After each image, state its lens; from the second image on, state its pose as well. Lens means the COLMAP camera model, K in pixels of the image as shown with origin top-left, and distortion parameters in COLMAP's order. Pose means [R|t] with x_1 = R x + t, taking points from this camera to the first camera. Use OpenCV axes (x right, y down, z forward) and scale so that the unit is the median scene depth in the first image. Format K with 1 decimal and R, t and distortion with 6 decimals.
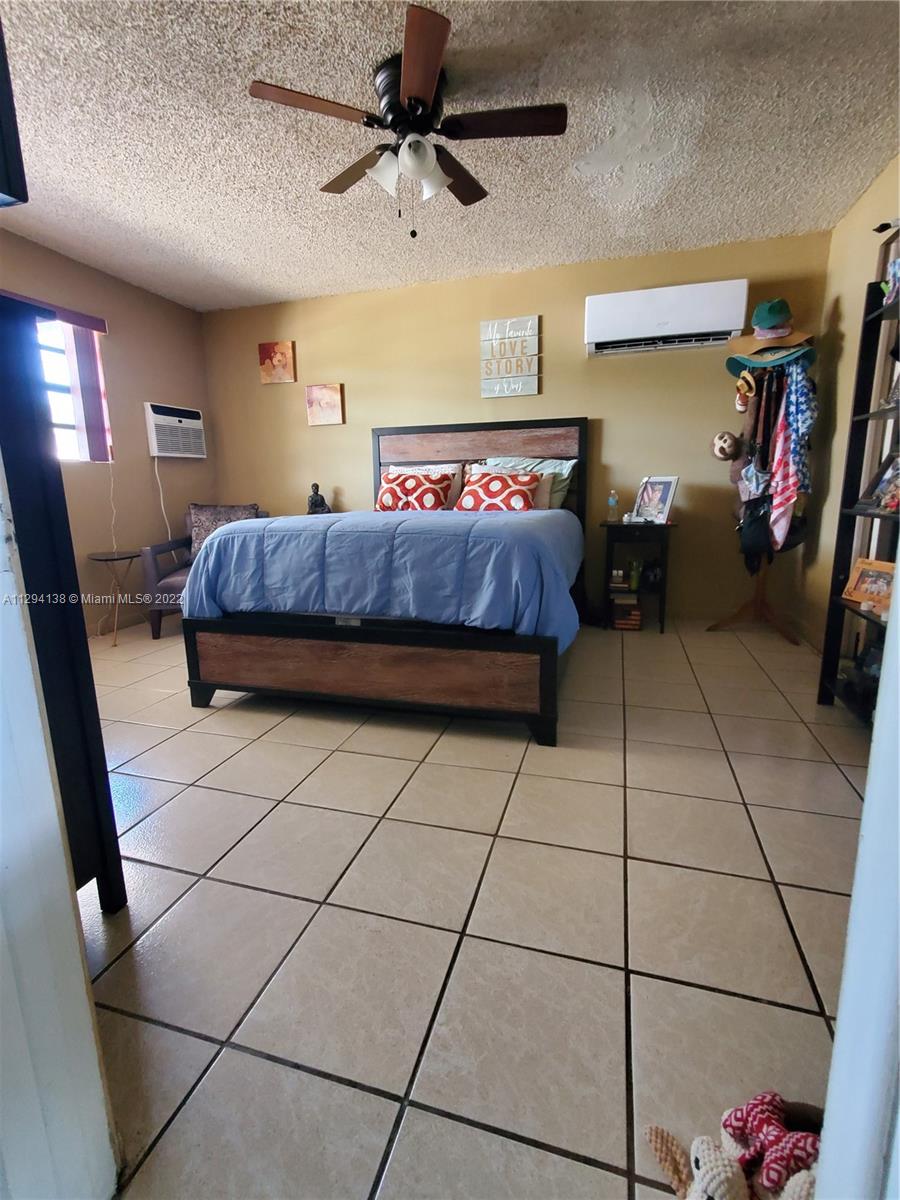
lens RADIAL K [[551.4, 0, 450.3], [0, 551.4, 592.9], [0, 0, 1]] dist [-0.001172, 0.000069]
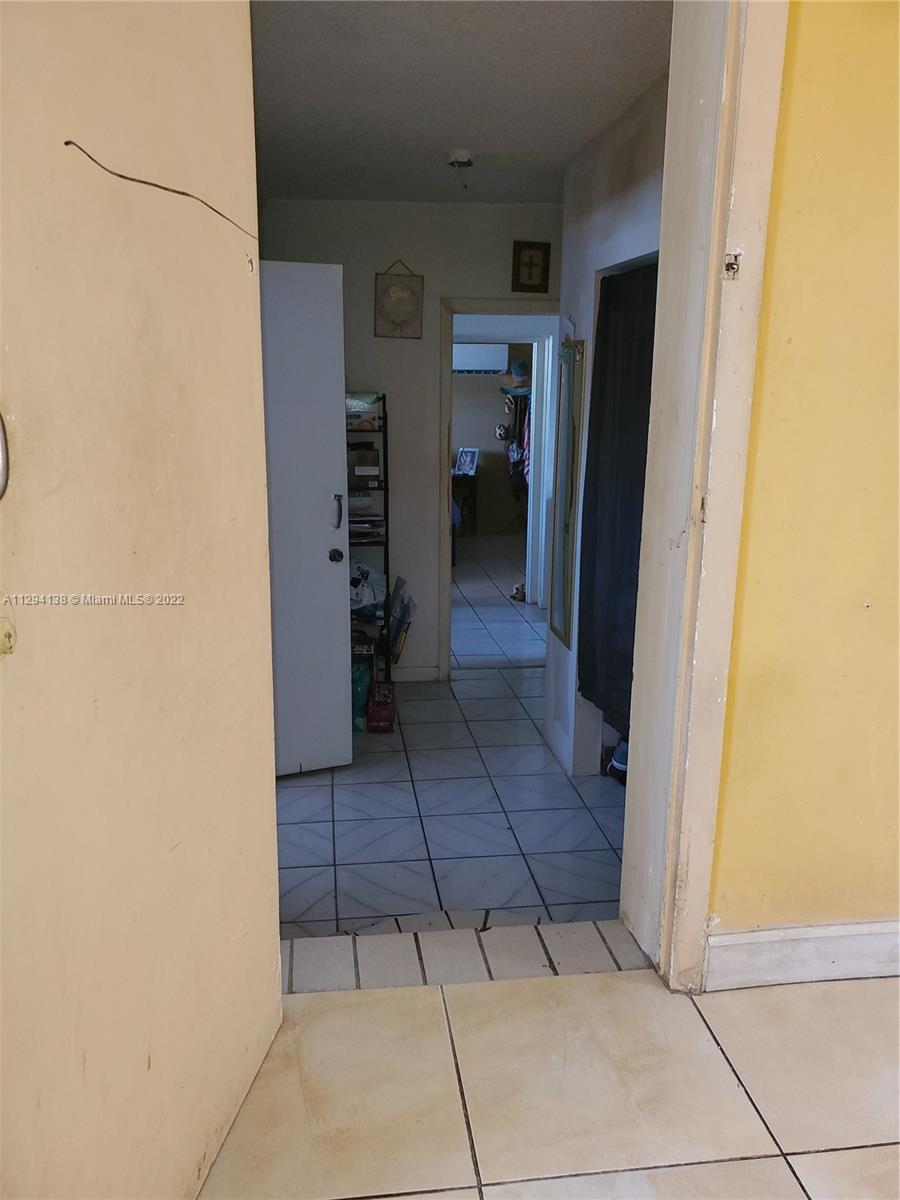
lens RADIAL K [[950.8, 0, 448.8], [0, 950.8, 600.0], [0, 0, 1]] dist [0.031973, -0.027805]
pose [[0.908411, -0.074552, 0.411378, -1.016065], [0.054536, 0.996696, 0.060199, 0.092372], [-0.414507, -0.032250, 0.909475, -1.848071]]
